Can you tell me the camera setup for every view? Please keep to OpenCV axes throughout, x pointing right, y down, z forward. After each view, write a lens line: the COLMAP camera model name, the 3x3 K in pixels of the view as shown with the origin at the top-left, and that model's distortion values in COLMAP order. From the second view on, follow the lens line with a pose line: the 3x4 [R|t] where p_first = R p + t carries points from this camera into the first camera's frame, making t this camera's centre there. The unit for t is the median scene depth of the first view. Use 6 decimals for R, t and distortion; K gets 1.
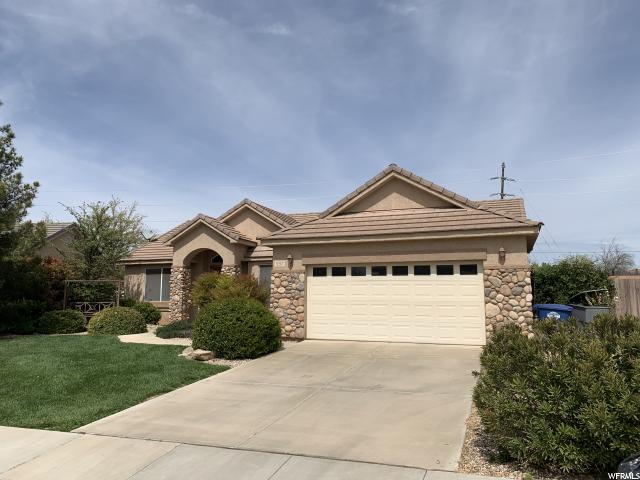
lens RADIAL K [[488.9, 0, 320.0], [0, 488.9, 240.0], [0, 0, 1]] dist [0.009232, -0.008284]
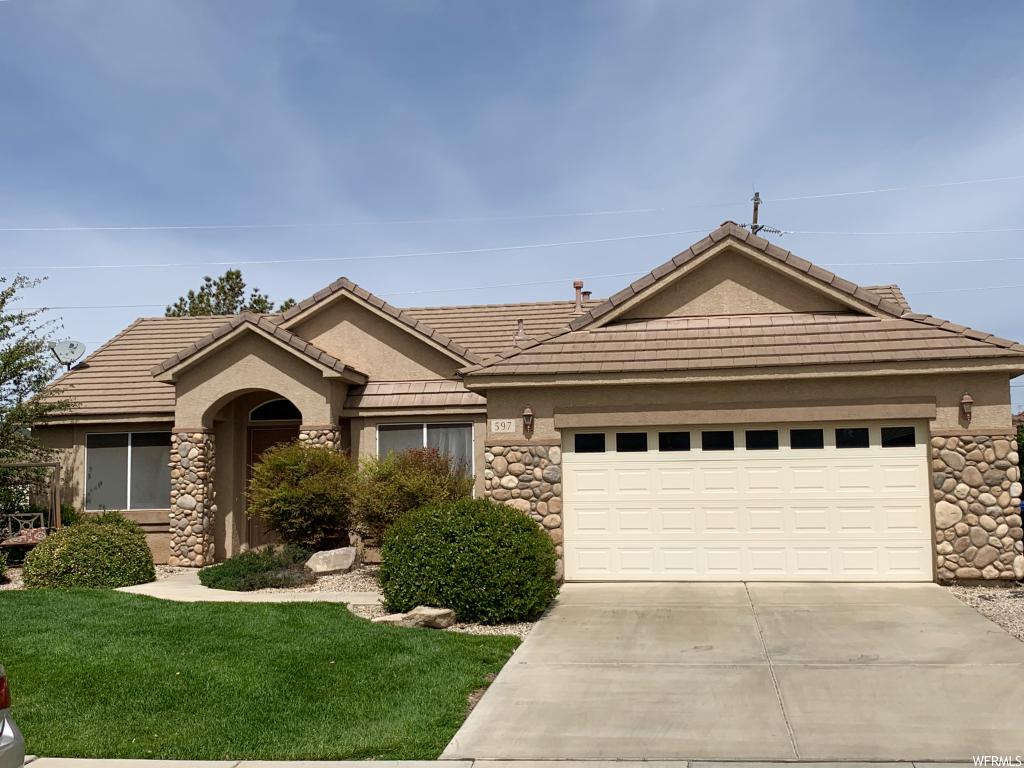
lens RADIAL K [[1197.6, 0, 487.2], [0, 1197.6, 385.1], [0, 0, 1]] dist [0.011206, -0.028609]
pose [[0.983178, -0.001399, 0.182646, -0.315592], [-0.004148, 0.999542, 0.029986, -0.027244], [-0.182604, -0.030240, 0.982721, -0.146072]]
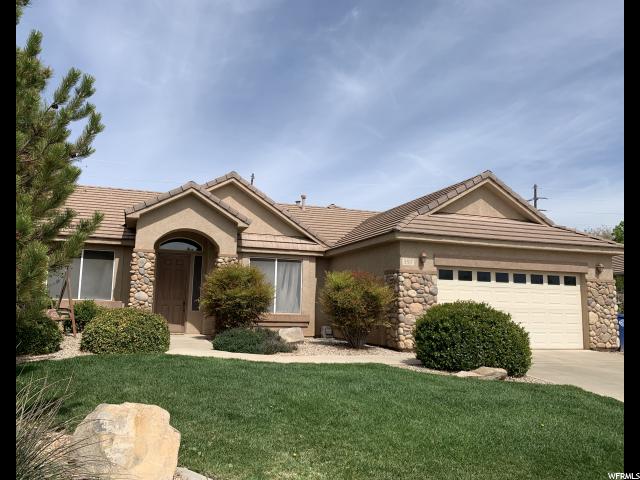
lens RADIAL K [[498.9, 0, 290.7], [0, 498.9, 240.1], [0, 0, 1]] dist [-0.056596, 0.083866]
pose [[0.787974, 0.097281, 0.607974, -0.786565], [-0.097801, 0.994678, -0.032401, 0.059302], [-0.607891, -0.033930, 0.793295, 0.444606]]
